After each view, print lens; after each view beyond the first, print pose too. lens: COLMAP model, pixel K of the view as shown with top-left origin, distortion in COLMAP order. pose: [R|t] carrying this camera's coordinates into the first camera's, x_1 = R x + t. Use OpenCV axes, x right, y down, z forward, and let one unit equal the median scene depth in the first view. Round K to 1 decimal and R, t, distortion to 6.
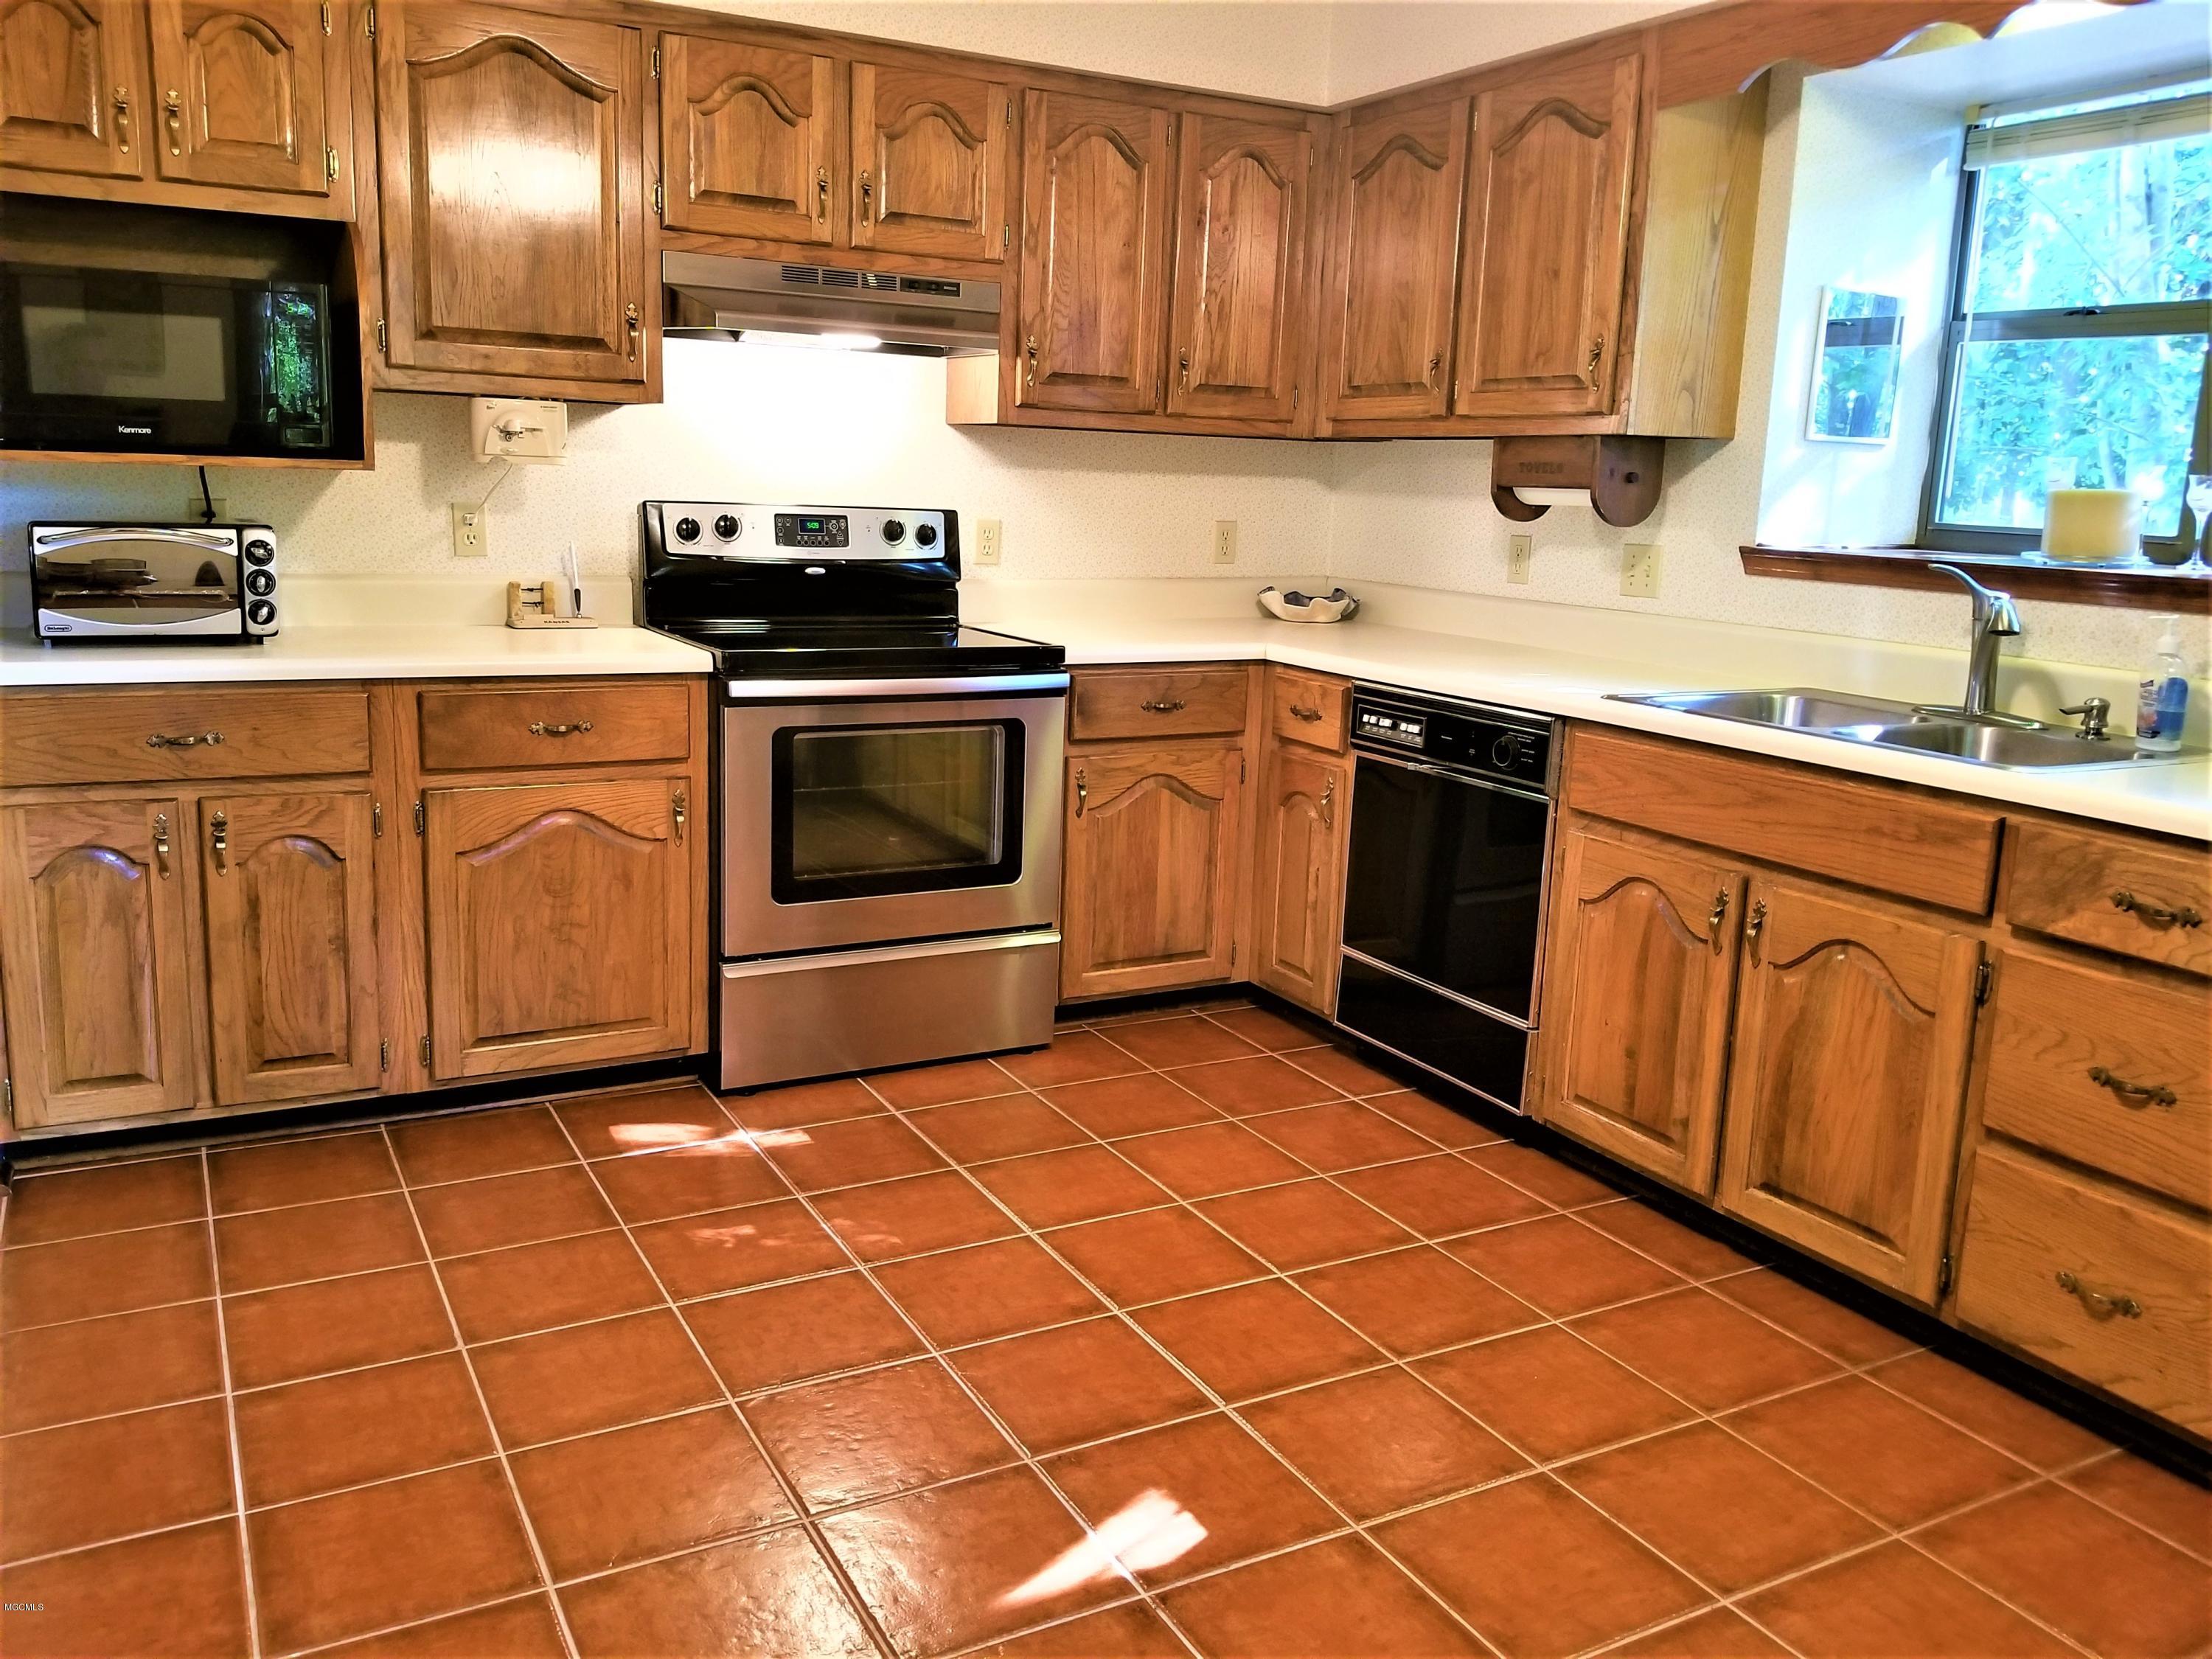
lens RADIAL K [[1732.3, 0, 1105.3], [0, 1732.3, 824.8], [0, 0, 1]] dist [-0.004681, -0.008411]
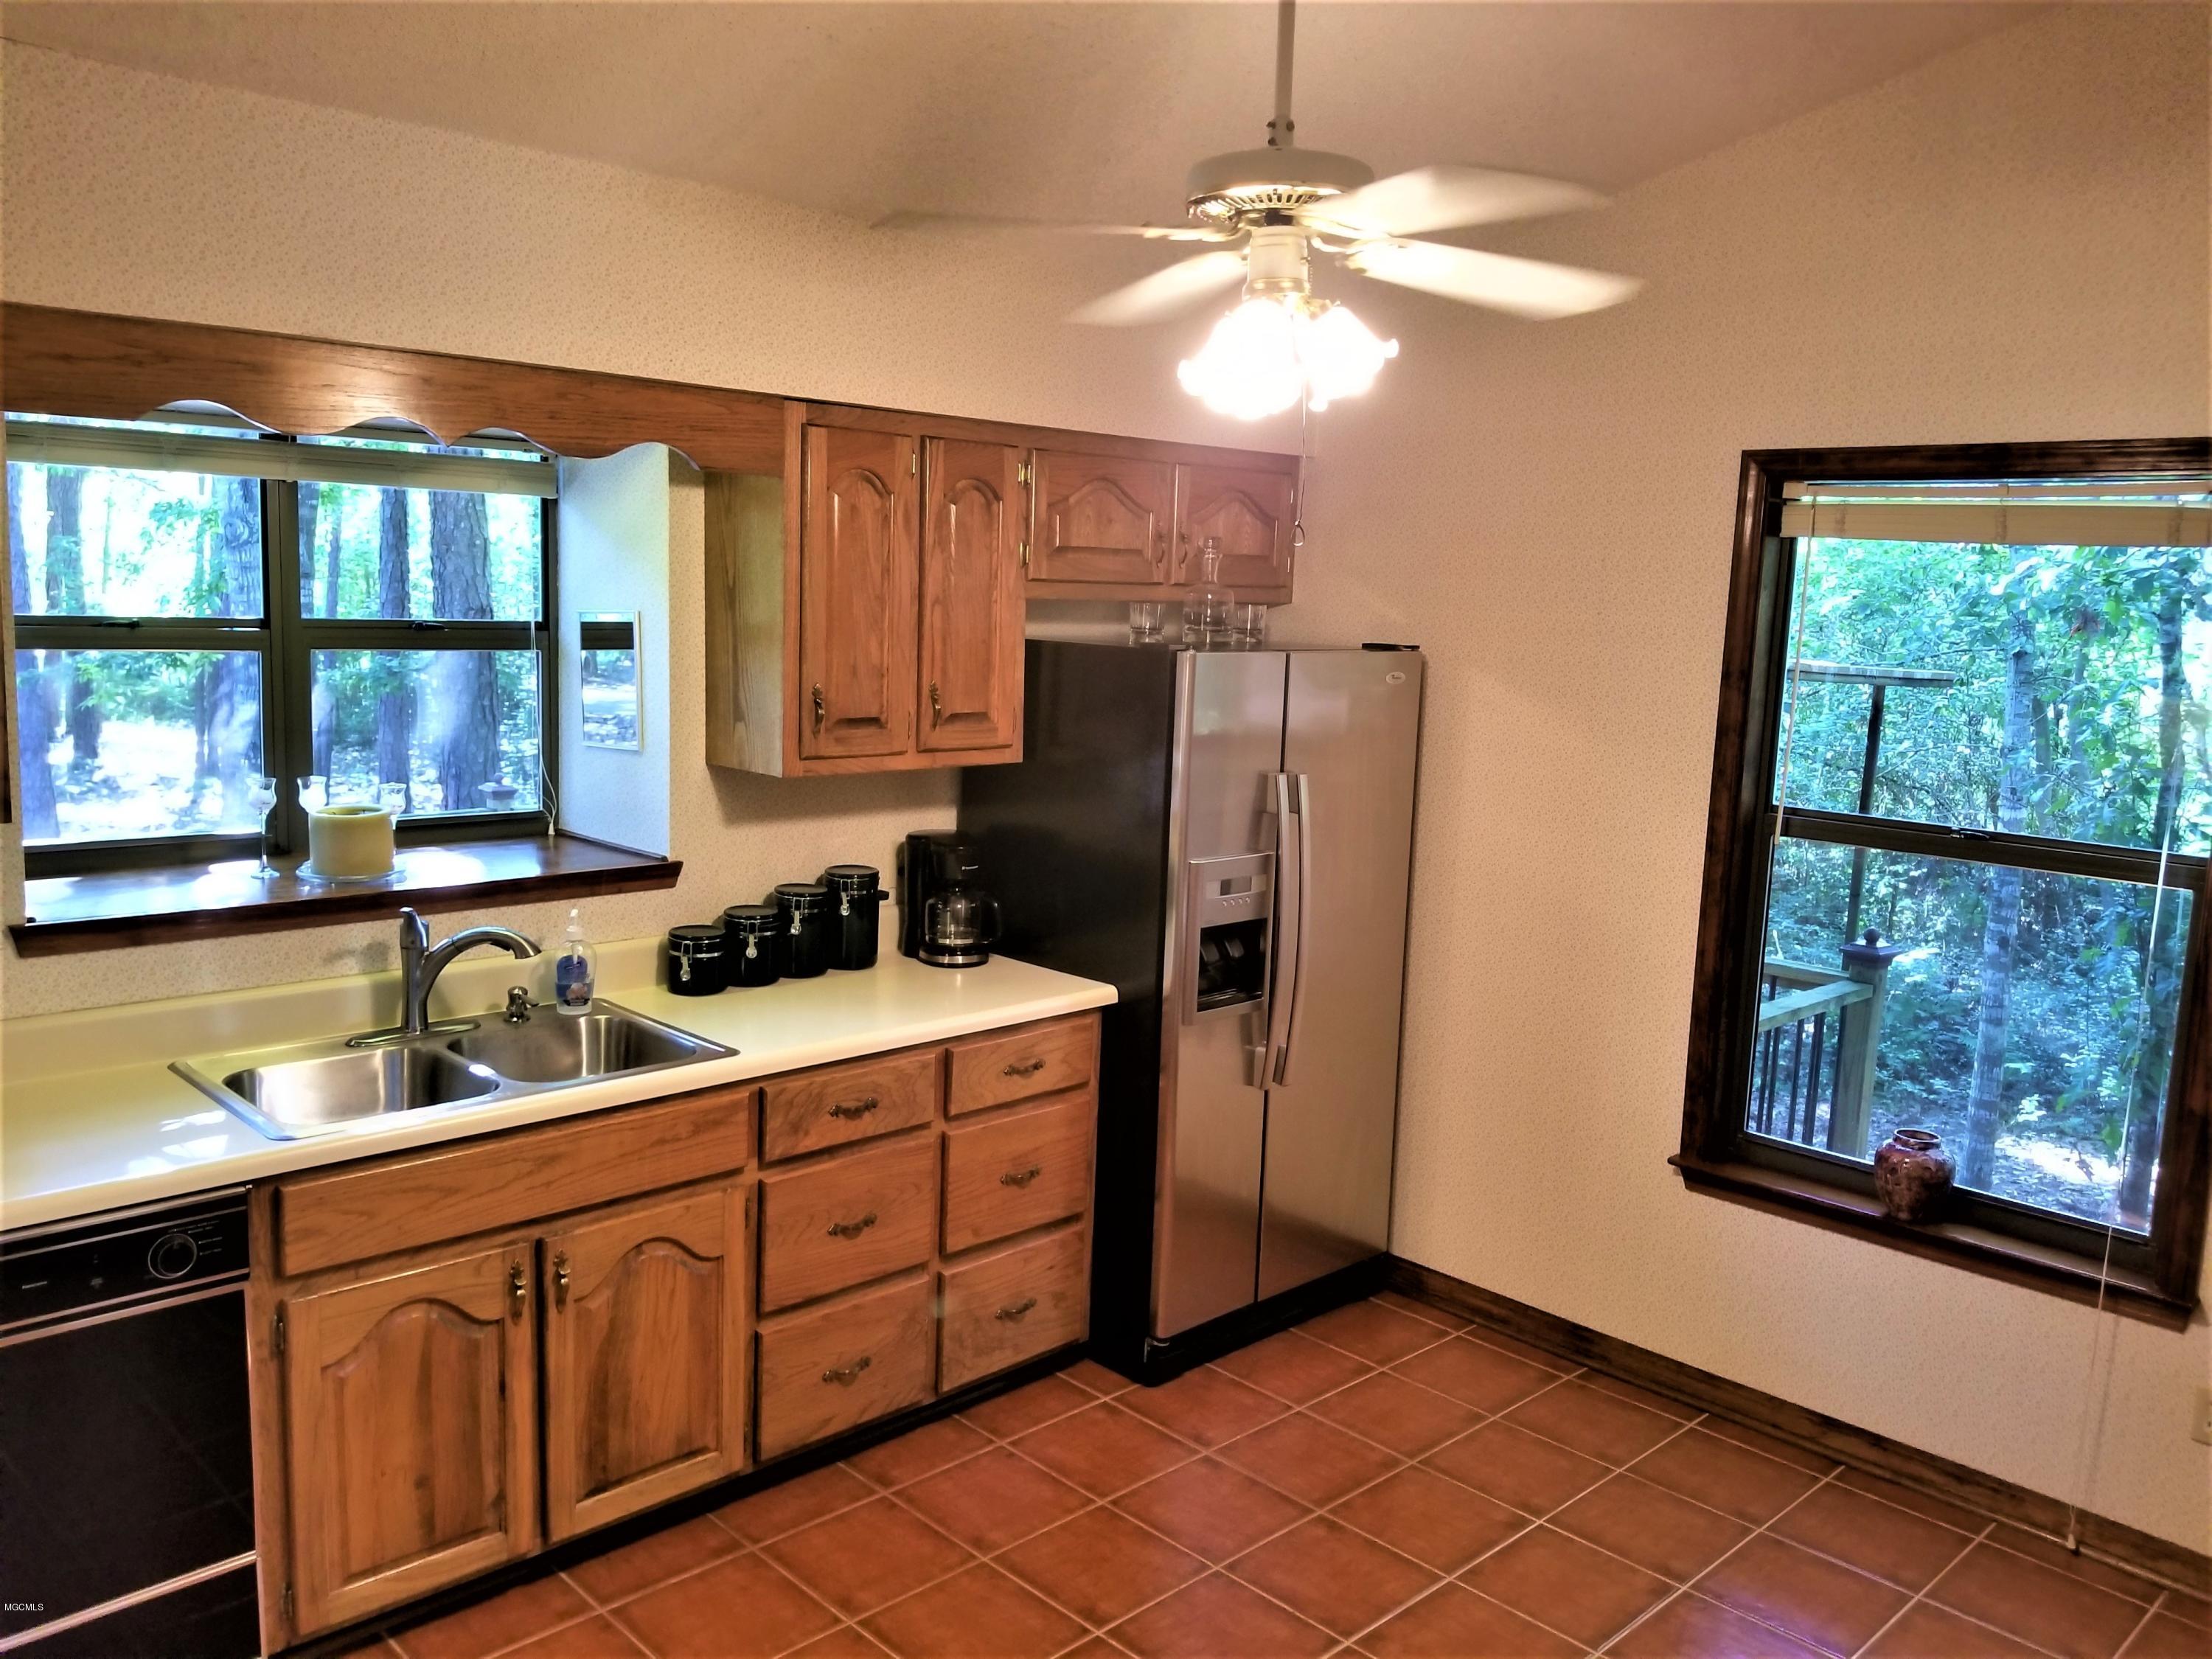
lens RADIAL K [[1732.3, 0, 1103.9], [0, 1732.3, 832.5], [0, 0, 1]] dist [-0.004681, -0.008411]
pose [[-0.260533, -0.184074, 0.947755, -0.681560], [0.150383, 0.961938, 0.228168, -0.404429], [-0.953681, 0.201971, -0.222935, 0.891137]]
